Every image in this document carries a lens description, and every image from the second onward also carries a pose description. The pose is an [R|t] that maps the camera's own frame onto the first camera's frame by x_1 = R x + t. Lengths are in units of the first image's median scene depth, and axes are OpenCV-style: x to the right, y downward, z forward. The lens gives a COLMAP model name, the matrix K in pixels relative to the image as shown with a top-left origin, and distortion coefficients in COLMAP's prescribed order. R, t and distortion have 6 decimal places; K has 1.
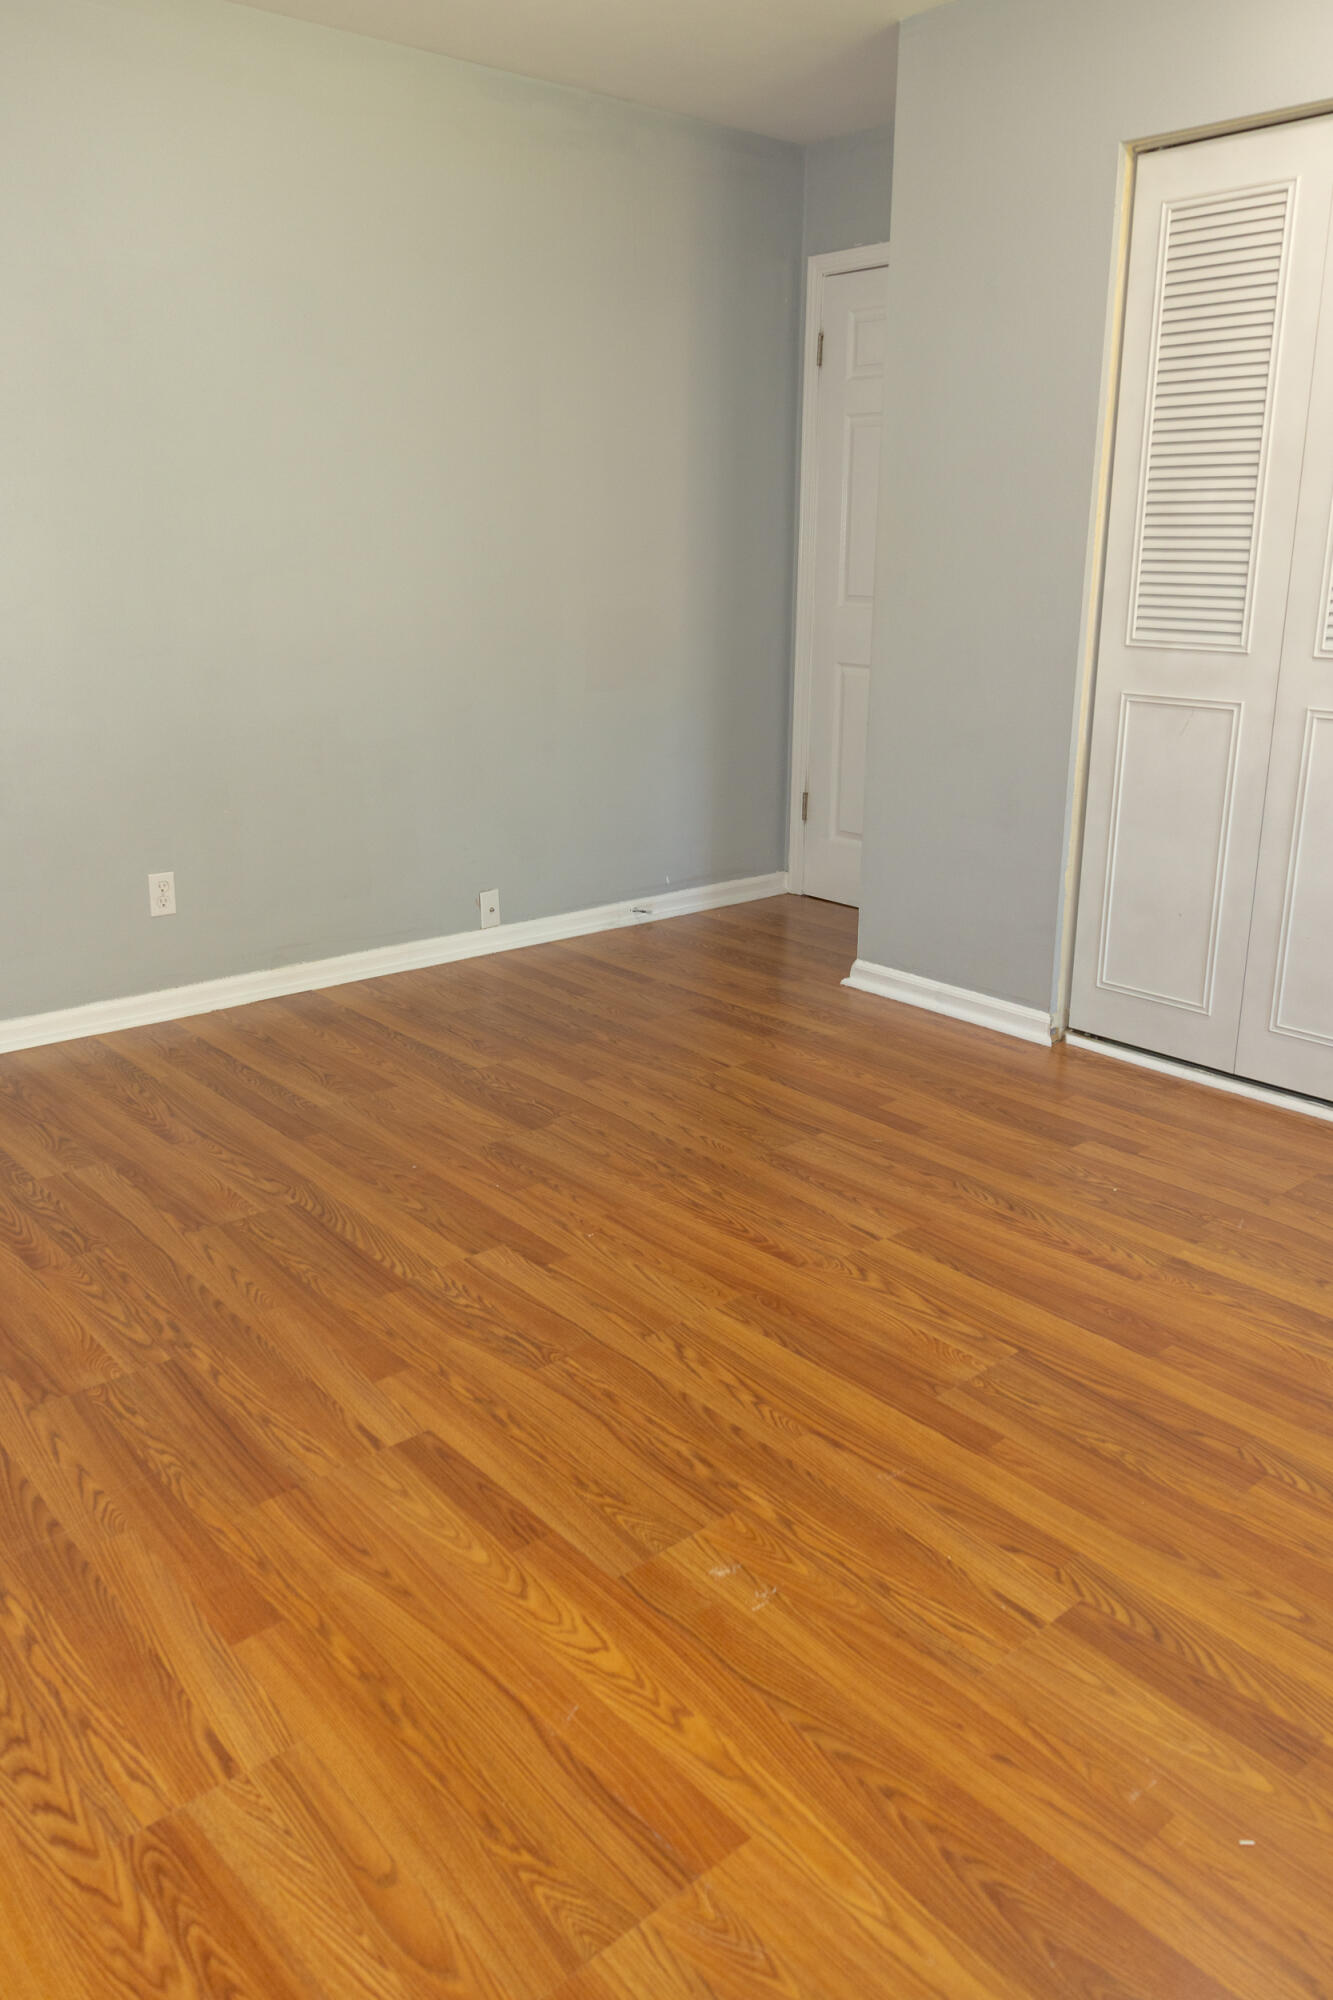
lens RADIAL K [[1344.4, 0, 662.0], [0, 1344.4, 1005.3], [0, 0, 1]] dist [-0.002905, 0.004829]
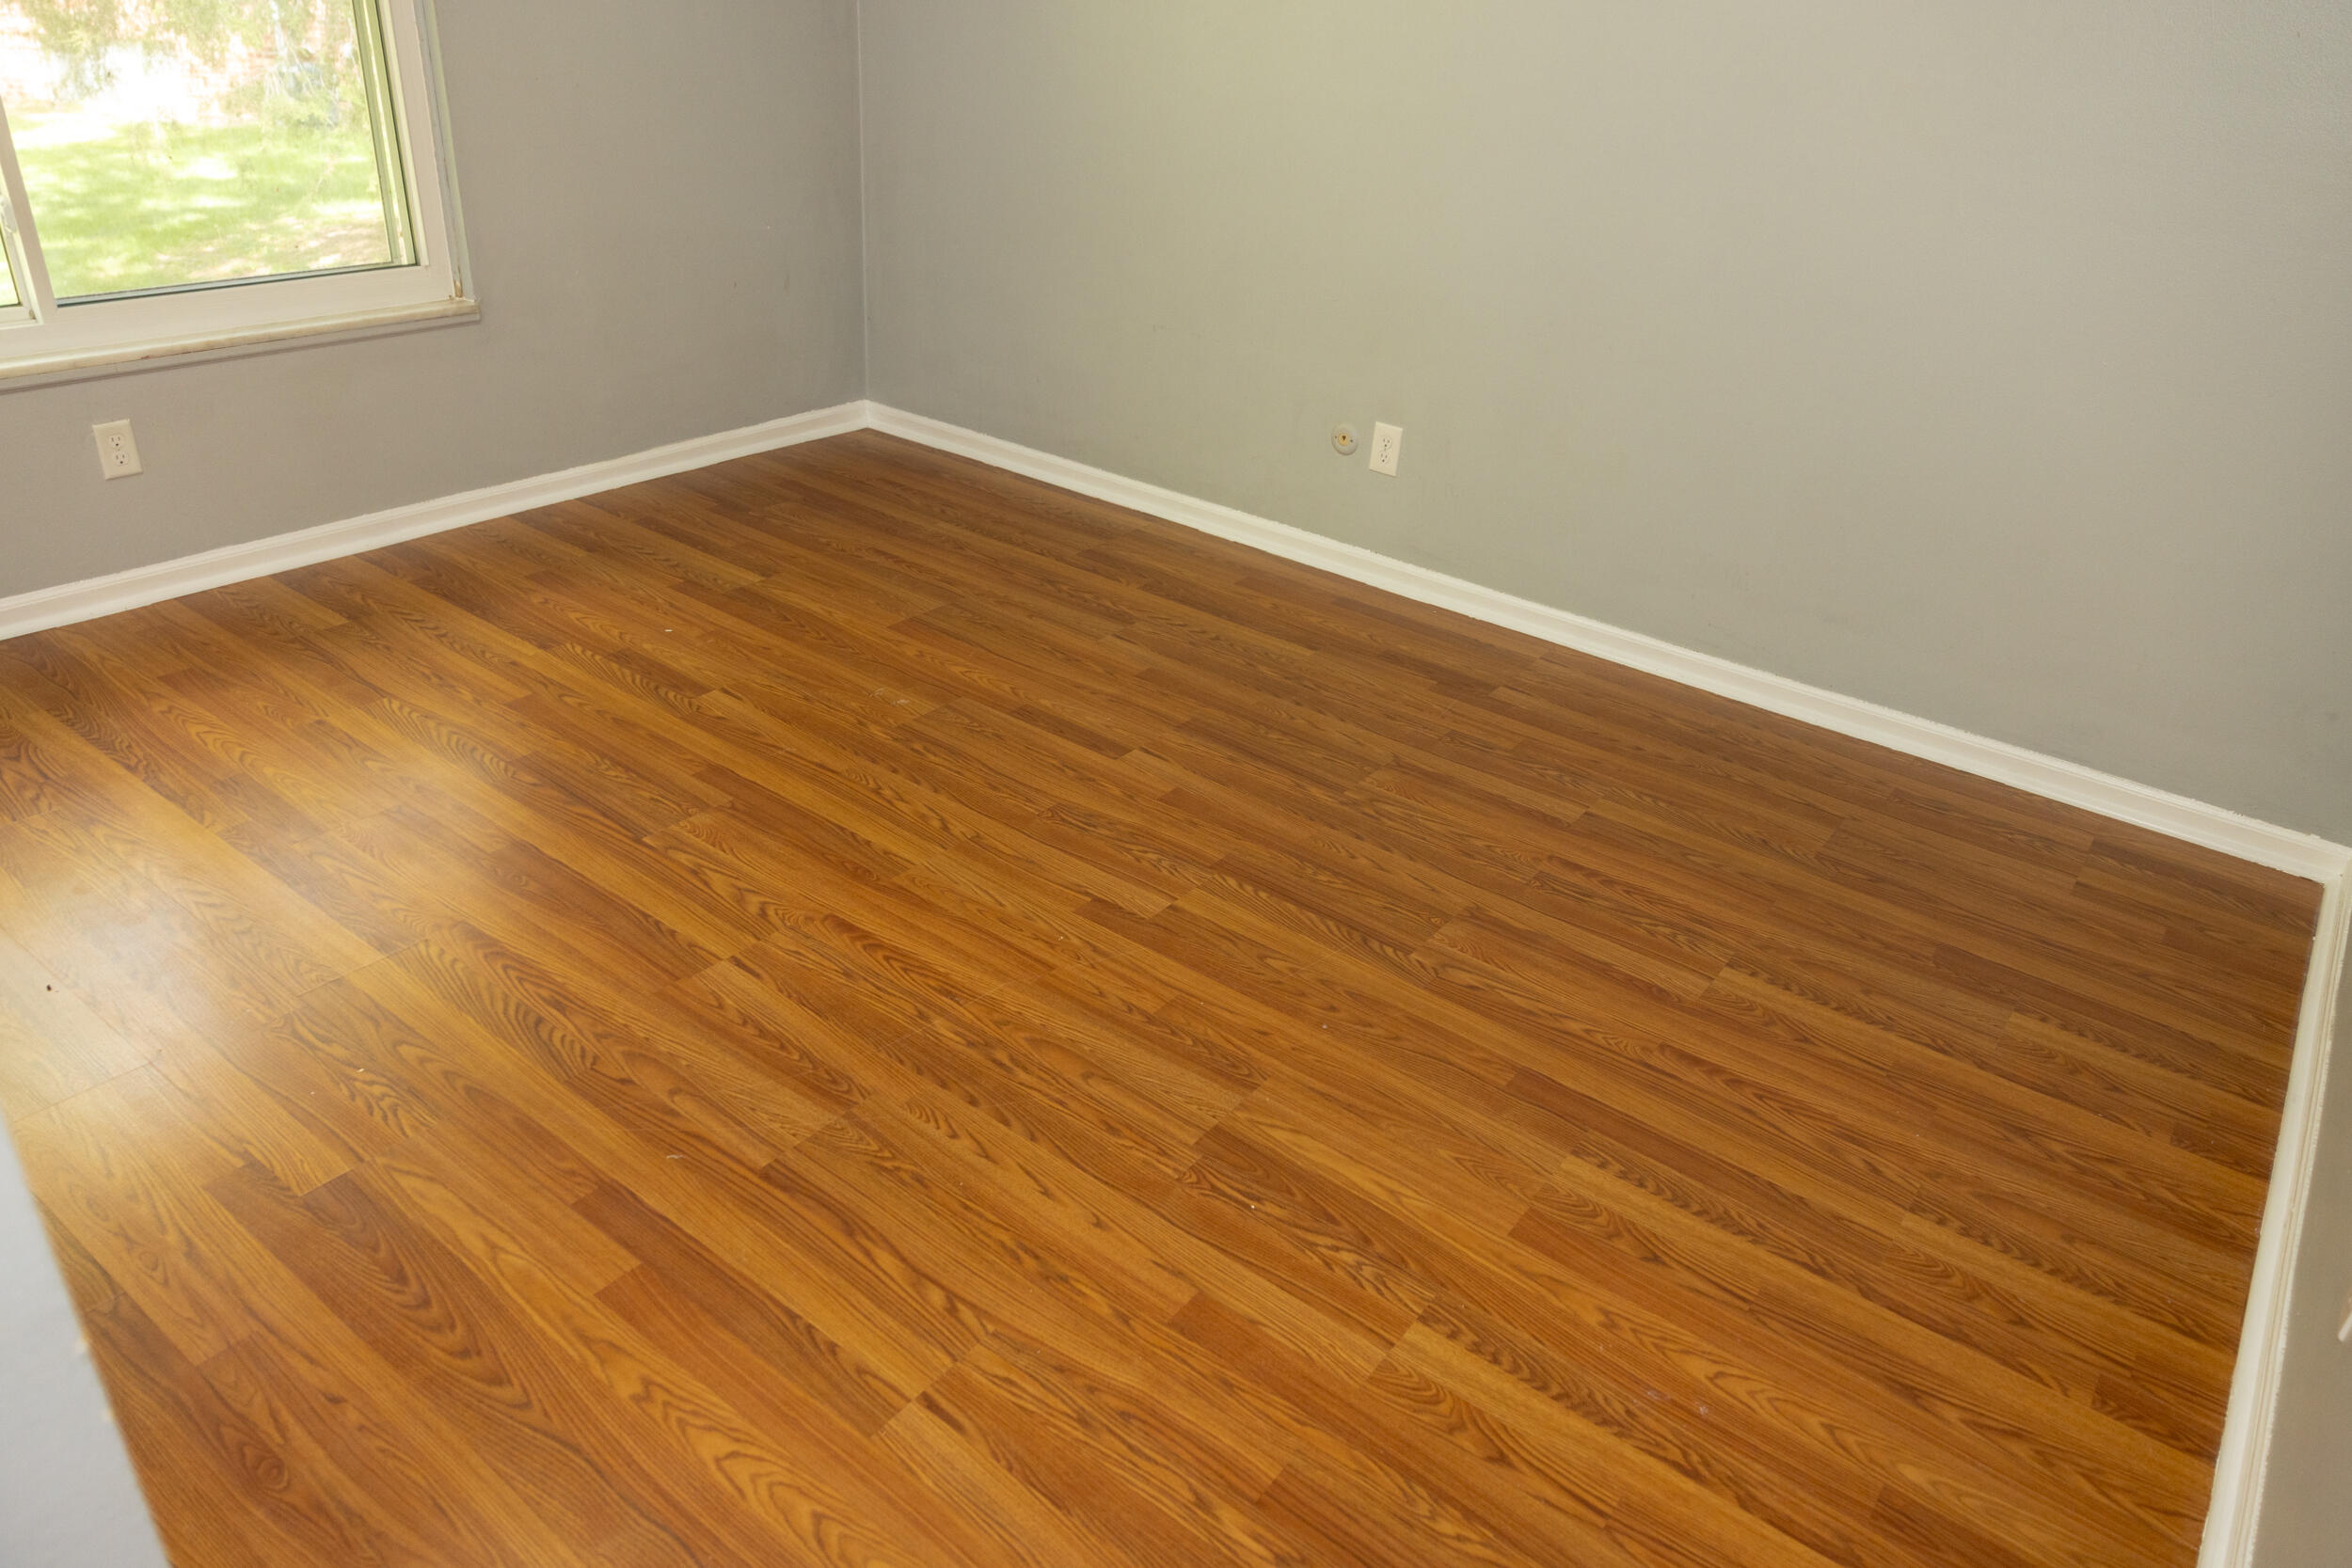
lens RADIAL K [[1580.9, 0, 1168.0], [0, 1580.9, 778.8], [0, 0, 1]] dist [-0.002905, 0.004829]
pose [[-0.974898, 0.036461, -0.219648, 0.113397], [-0.139235, 0.669984, 0.729202, -0.730936], [0.173748, 0.741480, -0.648089, 1.727540]]
